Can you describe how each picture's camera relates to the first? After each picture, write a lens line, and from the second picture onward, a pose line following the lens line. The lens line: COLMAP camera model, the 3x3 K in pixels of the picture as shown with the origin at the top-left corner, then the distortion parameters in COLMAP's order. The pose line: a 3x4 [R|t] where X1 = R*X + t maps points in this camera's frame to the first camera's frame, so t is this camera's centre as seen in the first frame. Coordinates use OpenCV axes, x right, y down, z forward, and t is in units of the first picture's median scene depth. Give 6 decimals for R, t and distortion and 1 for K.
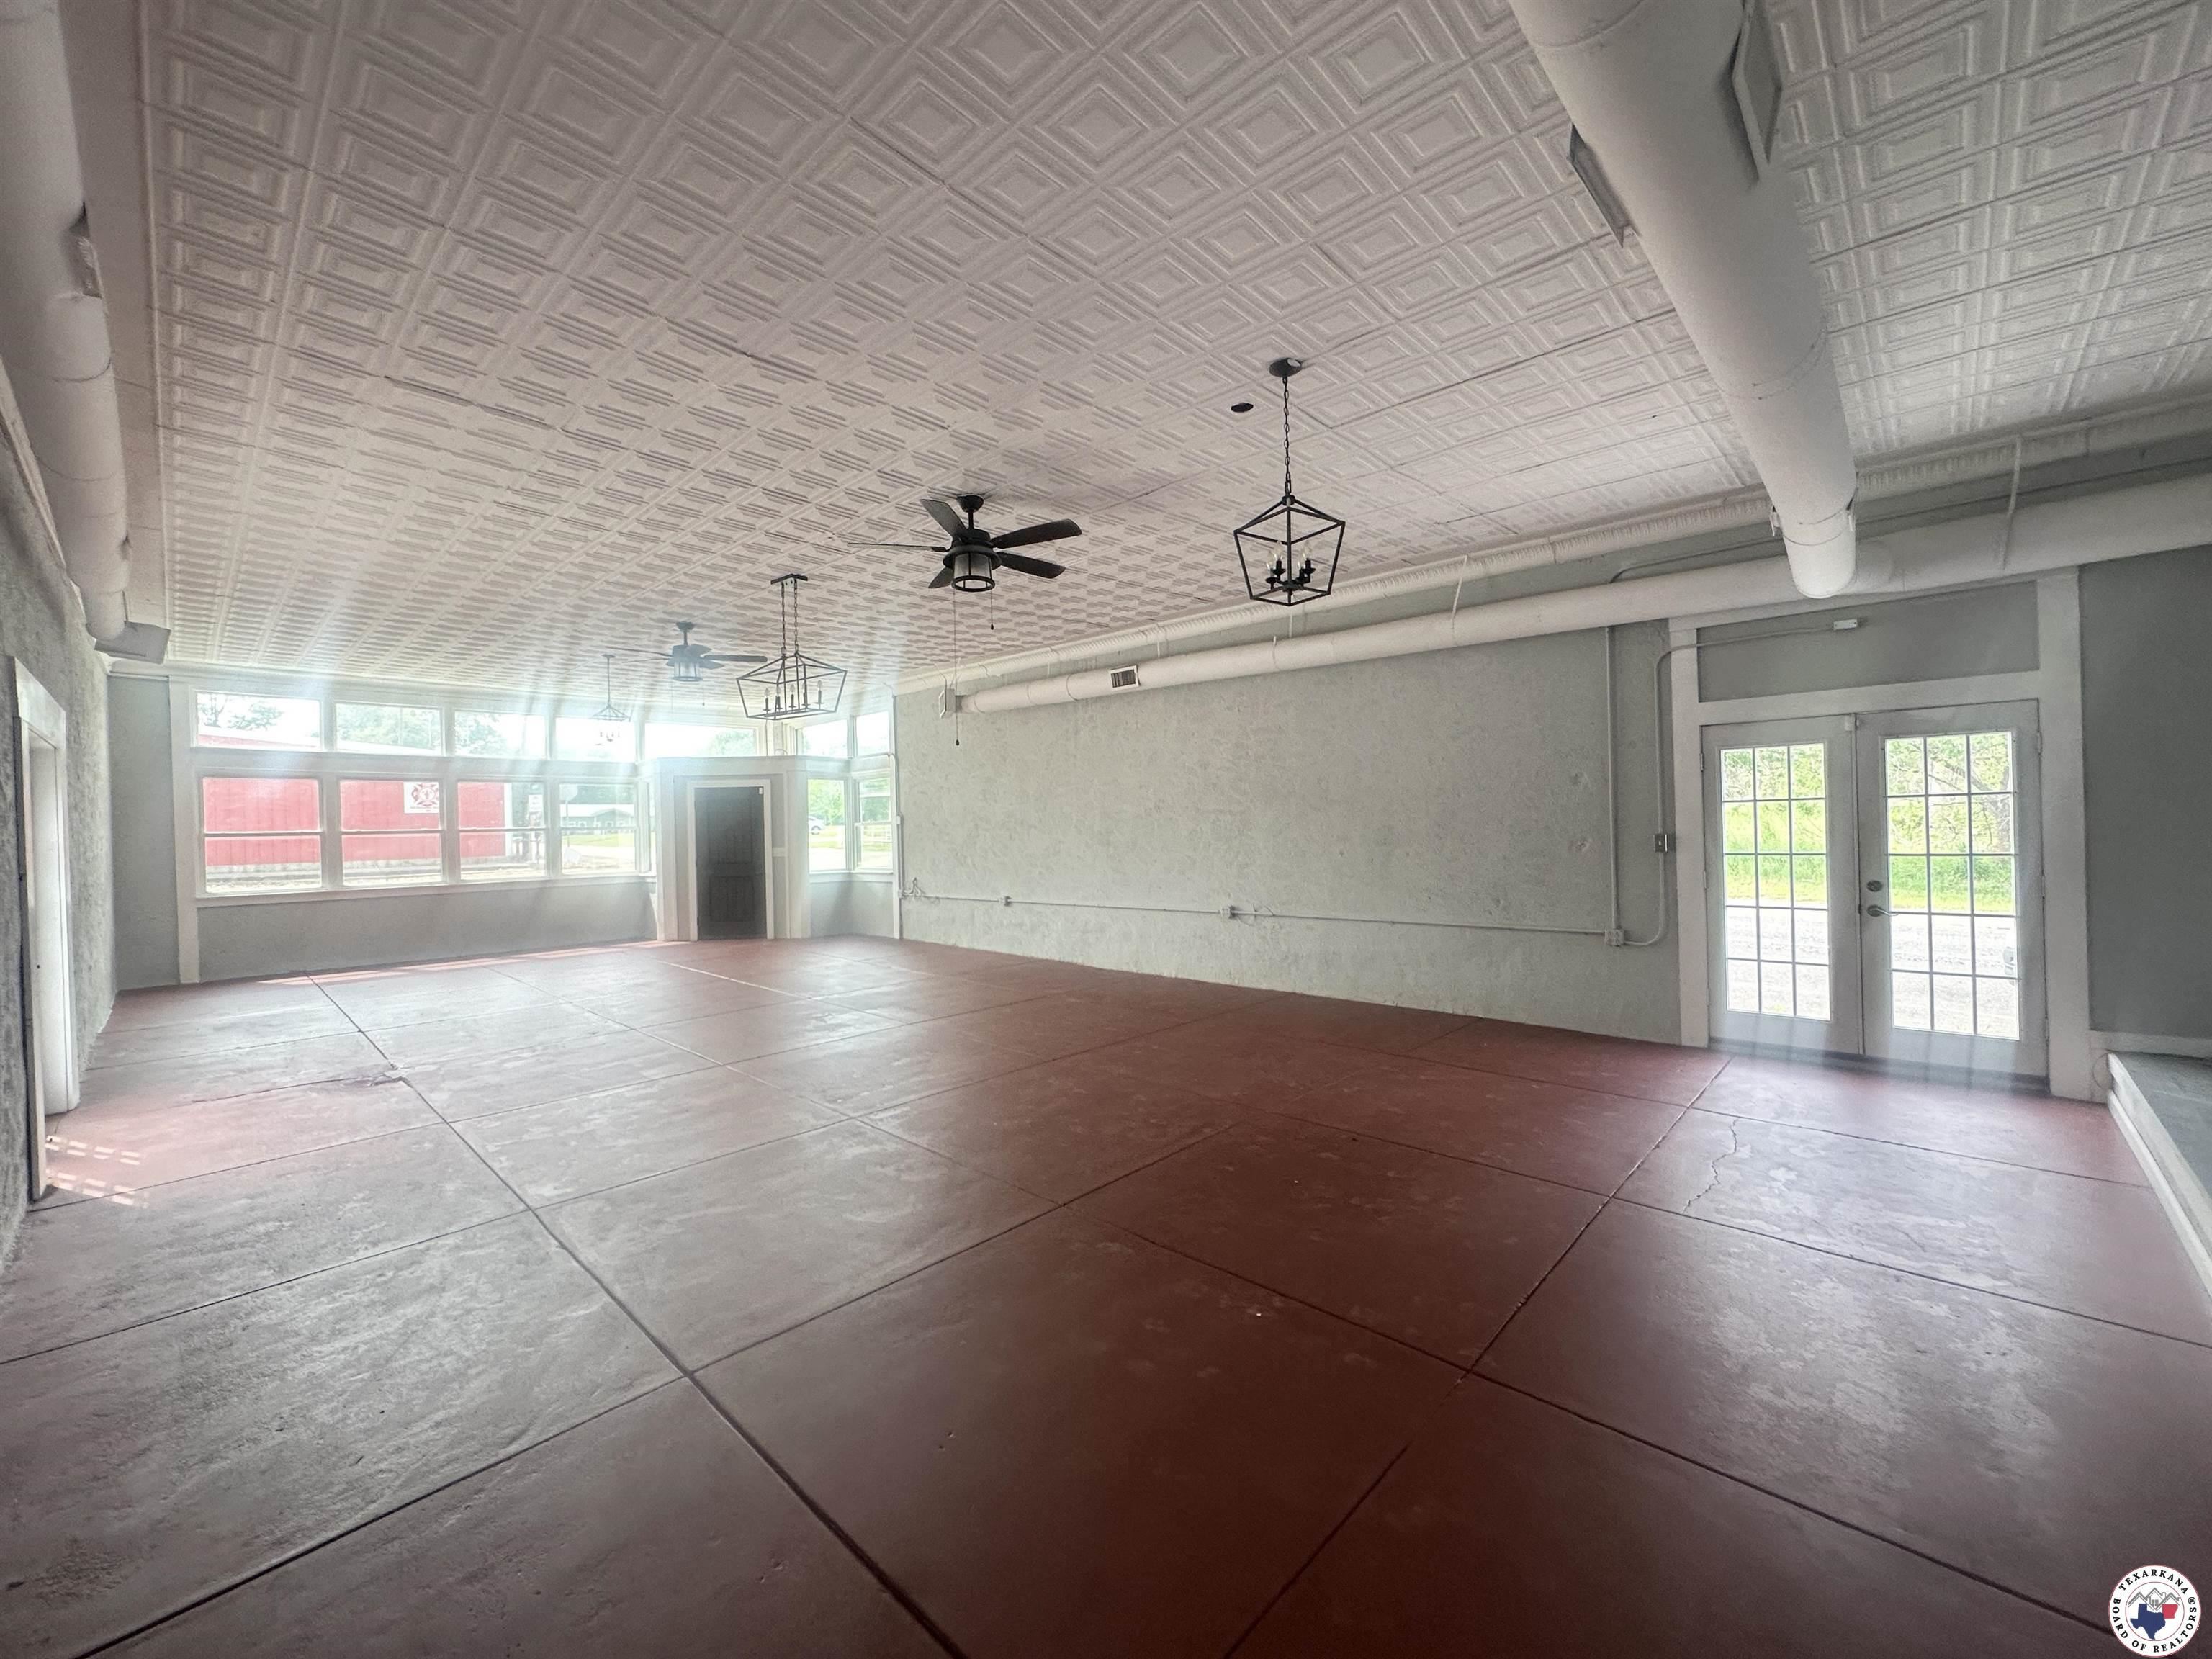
lens RADIAL K [[886.3, 0, 1103.8], [0, 886.3, 826.8], [0, 0, 1]] dist [-0.004231, 0.000881]
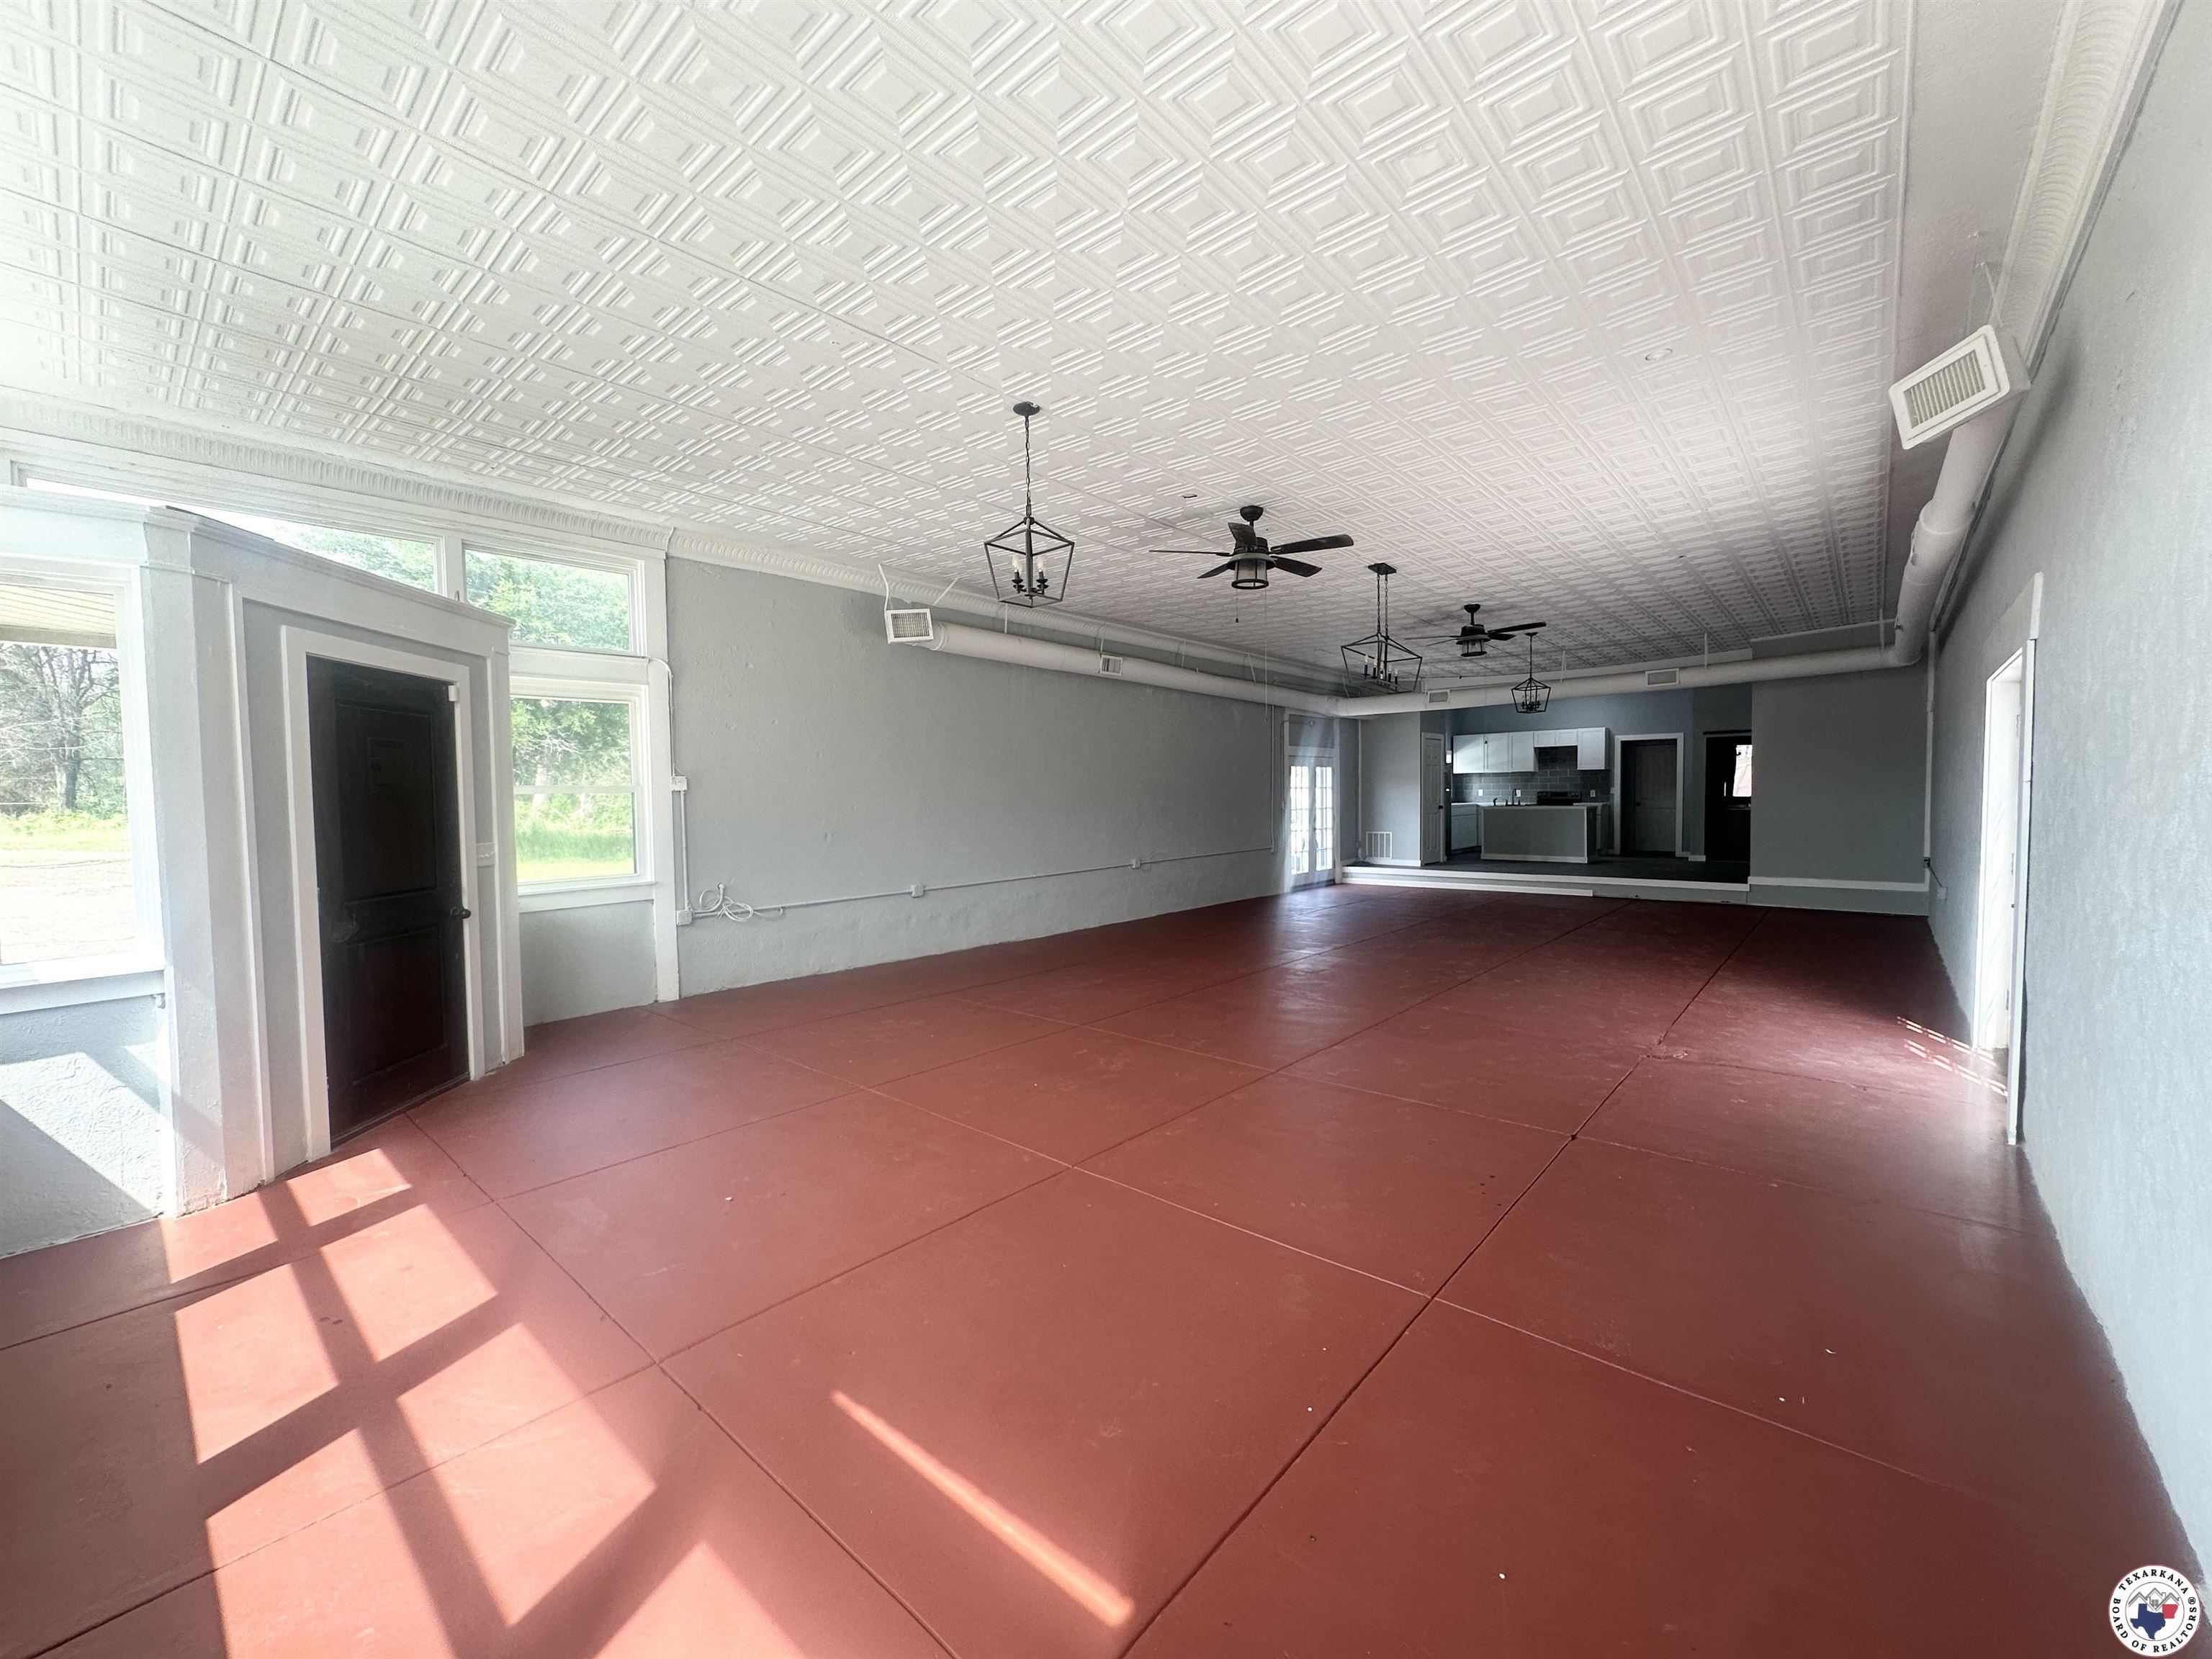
lens RADIAL K [[886.3, 0, 1115.4], [0, 886.3, 826.7], [0, 0, 1]] dist [-0.004231, 0.000881]
pose [[-0.049519, -0.014986, 0.998661, -1.125046], [0.015906, 0.999749, 0.015791, 0.021004], [-0.998647, 0.016667, -0.049268, 1.069777]]
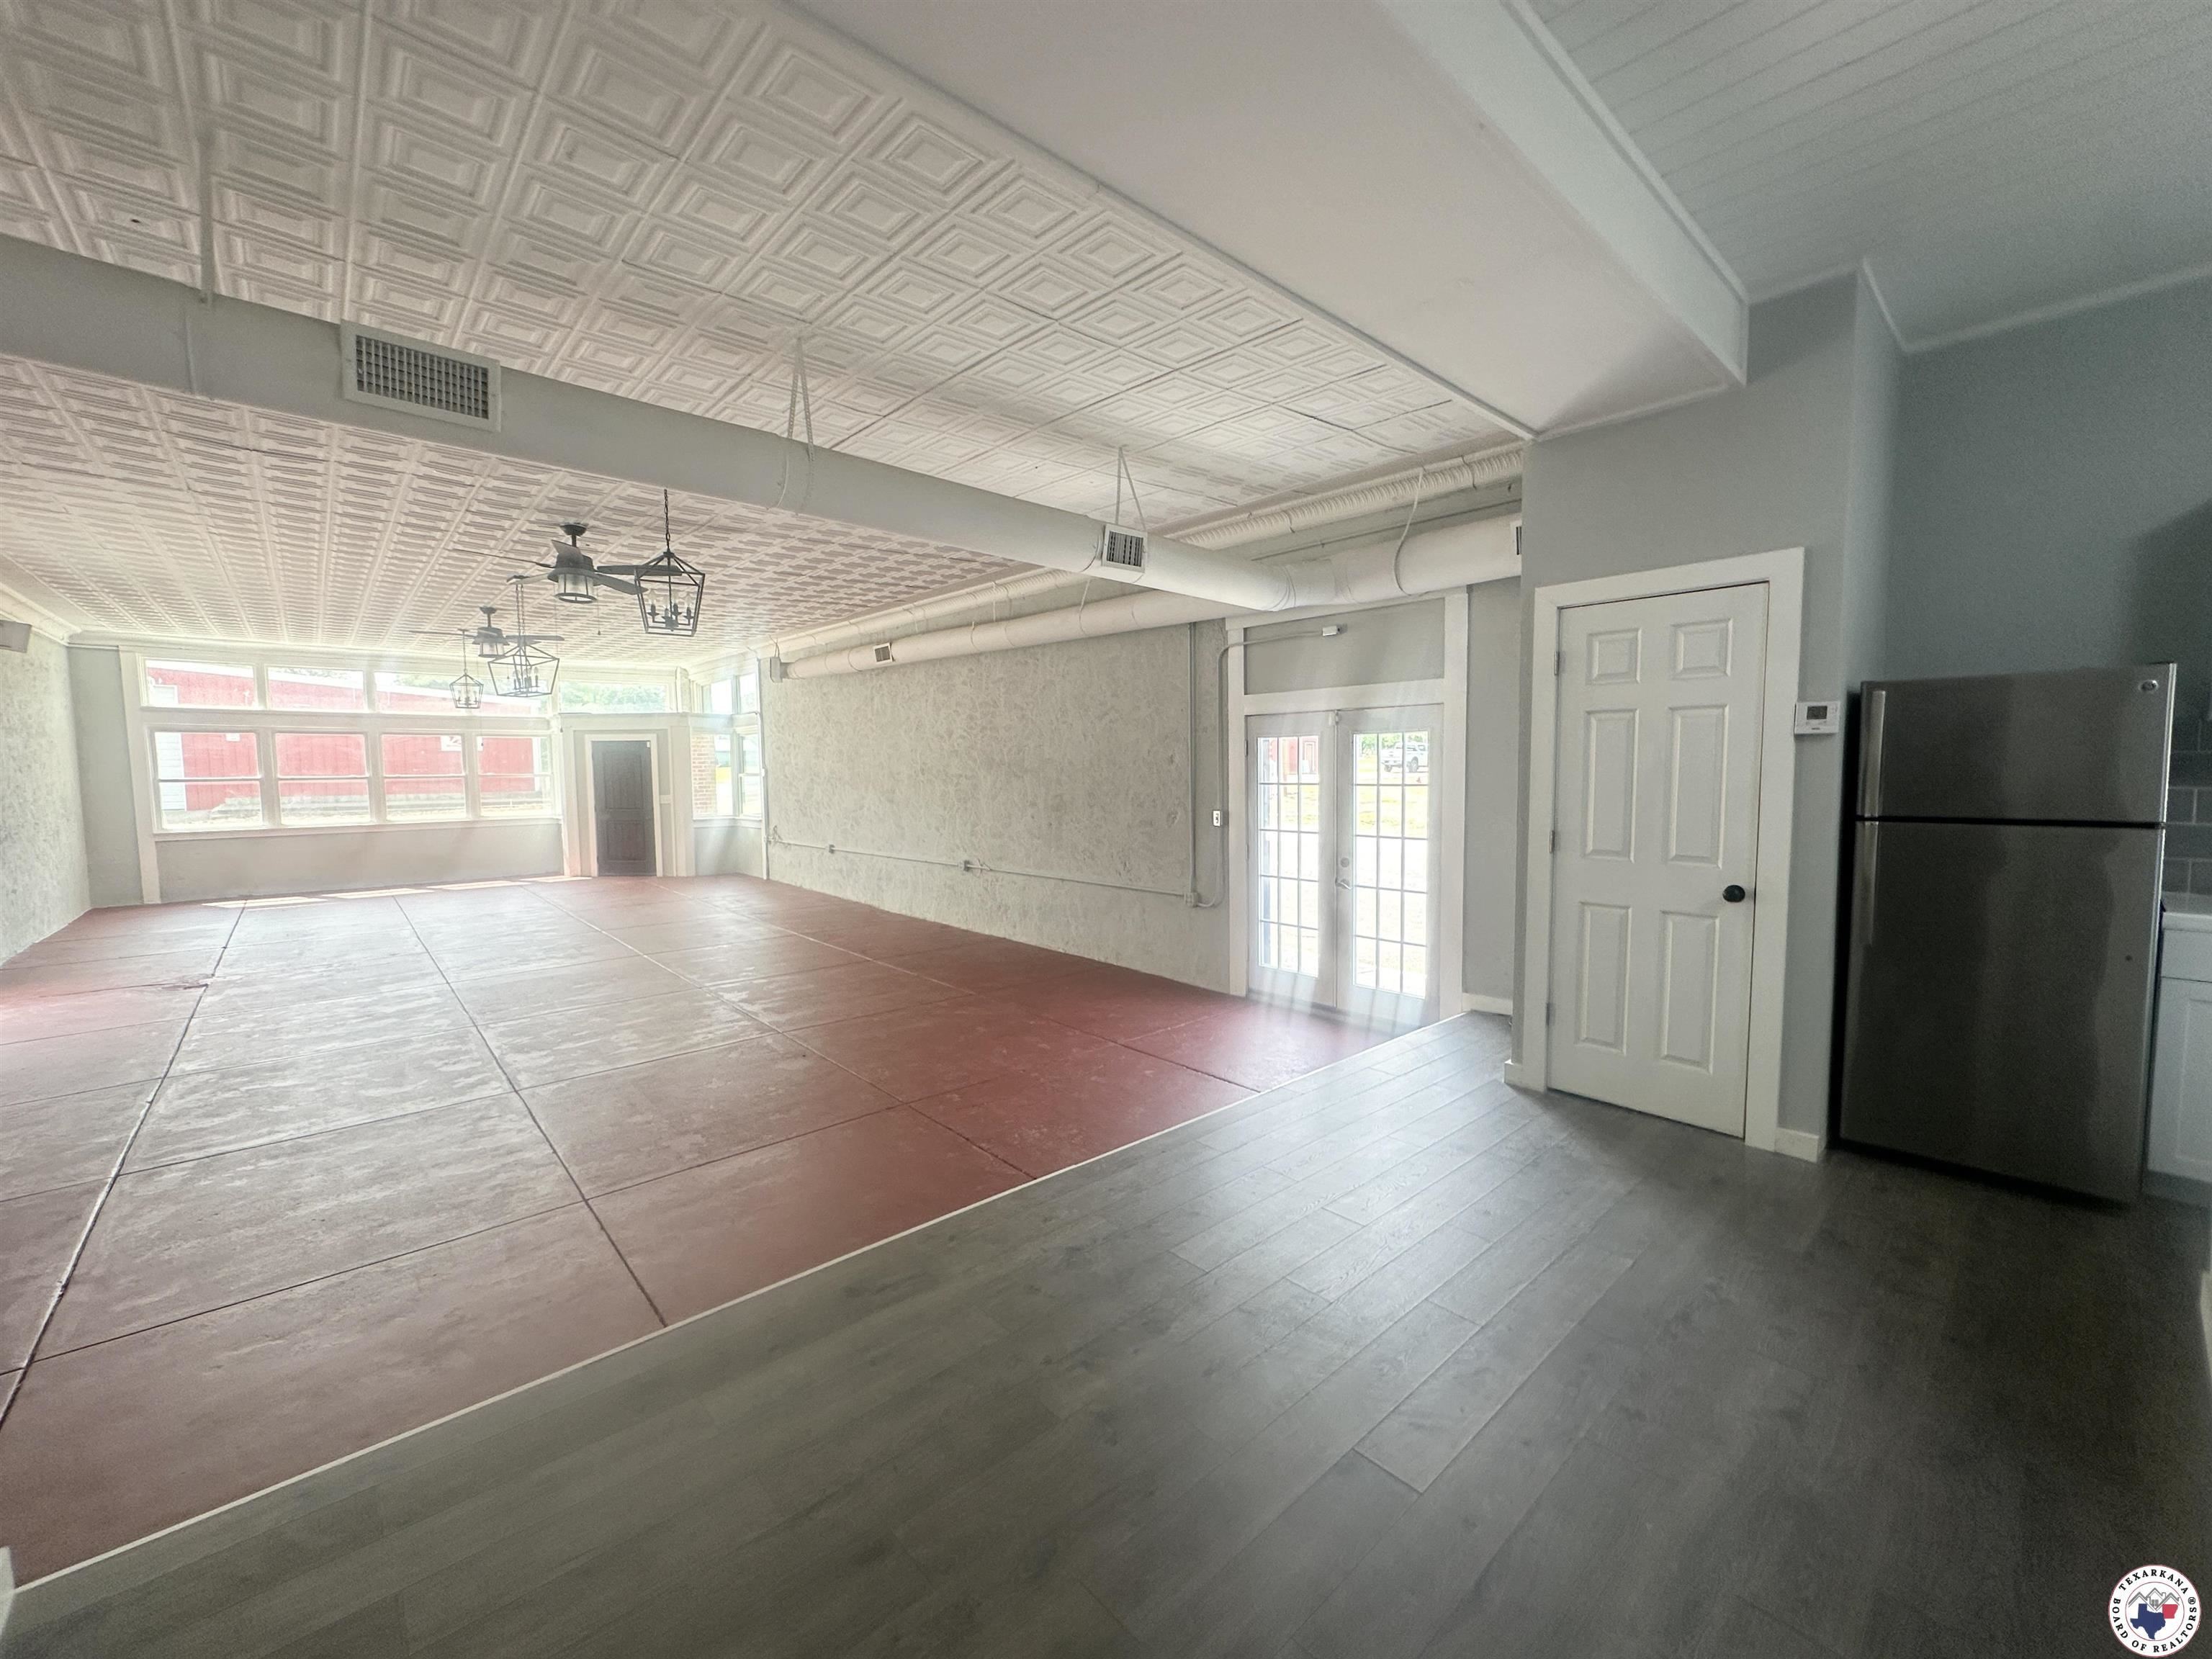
lens RADIAL K [[886.3, 0, 1104.5], [0, 886.3, 826.1], [0, 0, 1]] dist [-0.004231, 0.000881]
pose [[0.996558, 0.019972, -0.080458, 0.398833], [-0.014415, 0.997508, 0.069071, -0.033425], [0.081637, -0.067673, 0.994362, -0.098439]]
